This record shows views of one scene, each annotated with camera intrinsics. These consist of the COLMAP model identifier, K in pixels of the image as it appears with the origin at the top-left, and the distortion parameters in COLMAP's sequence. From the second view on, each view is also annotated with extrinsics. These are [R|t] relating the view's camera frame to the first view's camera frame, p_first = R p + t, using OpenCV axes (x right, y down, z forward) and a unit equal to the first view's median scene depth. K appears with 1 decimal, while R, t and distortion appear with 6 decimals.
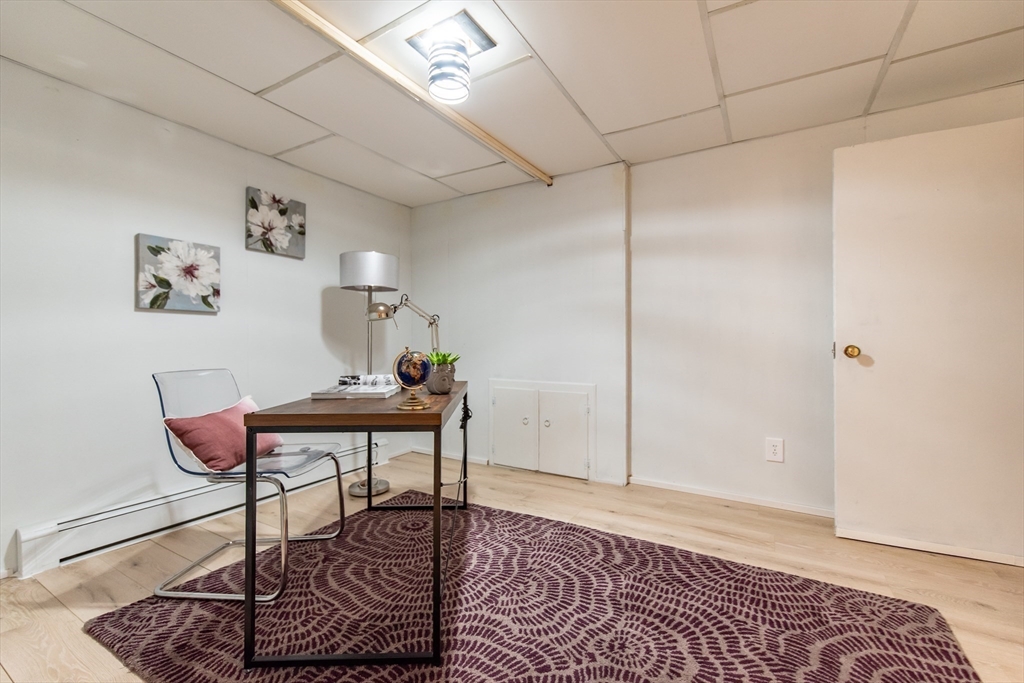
lens RADIAL K [[444.8, 0, 518.5], [0, 444.8, 340.9], [0, 0, 1]] dist [-0.000099, 0.000842]
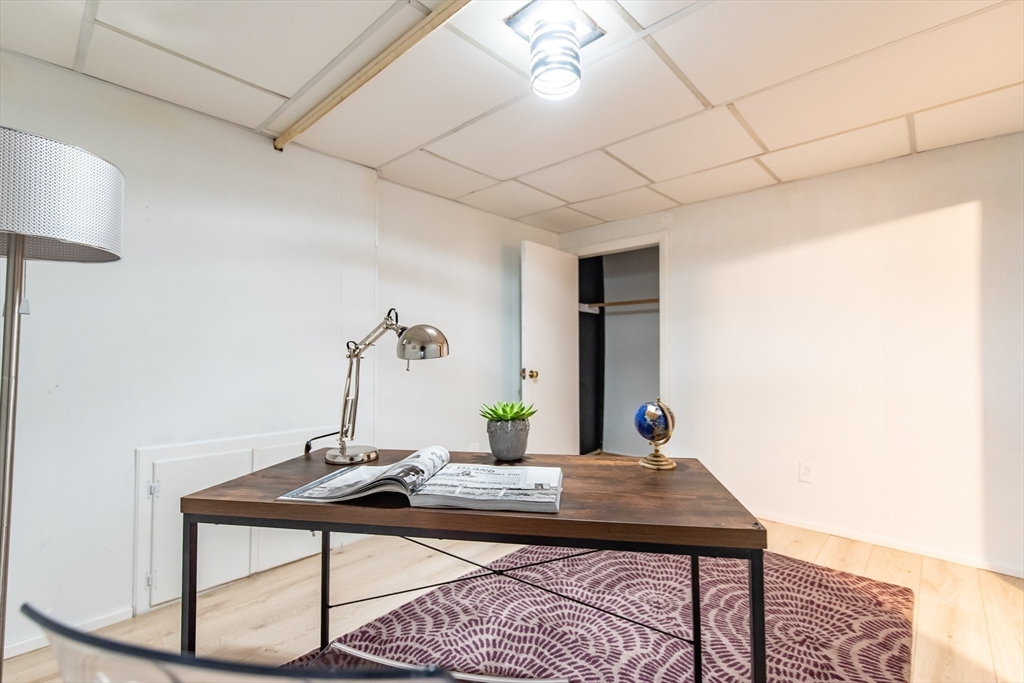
lens RADIAL K [[444.8, 0, 520.0], [0, 444.8, 340.8], [0, 0, 1]] dist [-0.000099, 0.000842]
pose [[0.216972, 0.035540, 0.975531, -0.833577], [0.000315, 0.999334, -0.036477, -0.038632], [-0.976178, 0.008221, 0.216817, 0.770869]]
